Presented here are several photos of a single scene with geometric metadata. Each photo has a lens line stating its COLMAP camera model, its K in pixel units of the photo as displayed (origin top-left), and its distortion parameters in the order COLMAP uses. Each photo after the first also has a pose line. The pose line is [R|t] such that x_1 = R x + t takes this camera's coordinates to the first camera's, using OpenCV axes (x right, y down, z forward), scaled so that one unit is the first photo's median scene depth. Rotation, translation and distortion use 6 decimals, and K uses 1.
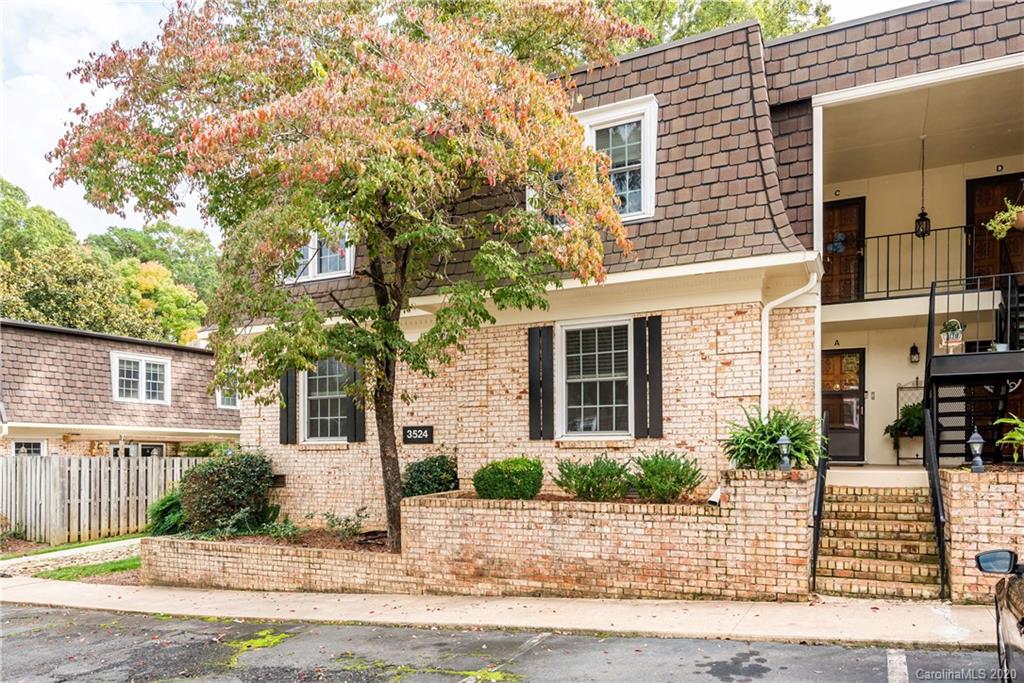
lens RADIAL K [[677.4, 0, 512.8], [0, 677.4, 344.8], [0, 0, 1]] dist [0.012086, -0.002117]
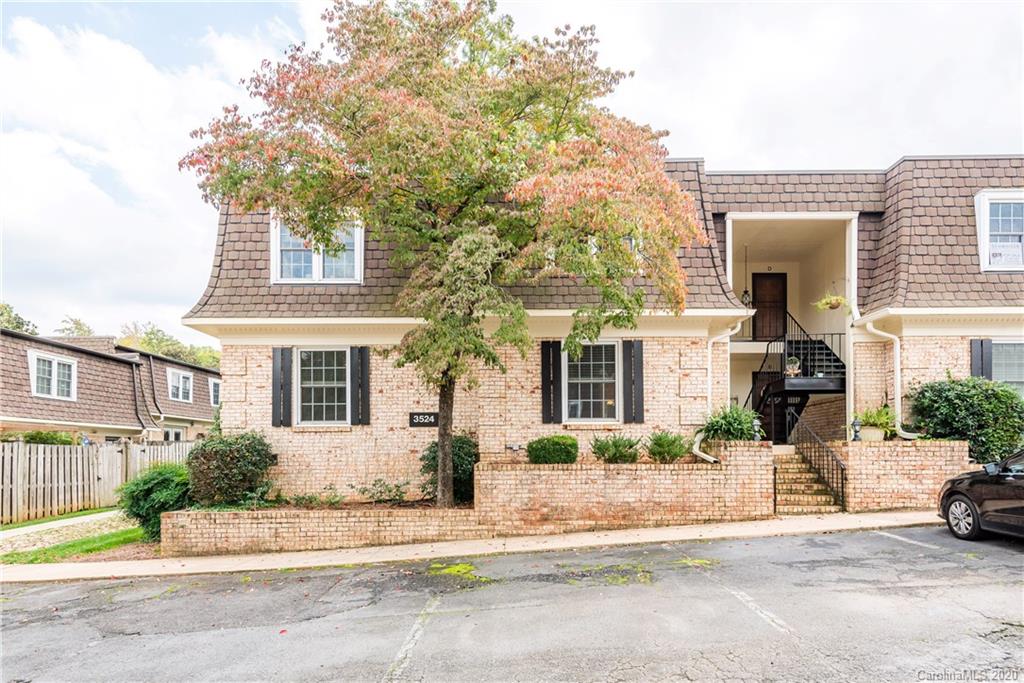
lens RADIAL K [[575.4, 0, 511.7], [0, 575.4, 341.1], [0, 0, 1]] dist [0.023730, -0.003047]
pose [[0.909816, 0.083120, 0.406603, -0.567623], [-0.068598, 0.996381, -0.050190, 0.042078], [-0.409303, 0.017772, 0.912225, -0.032591]]
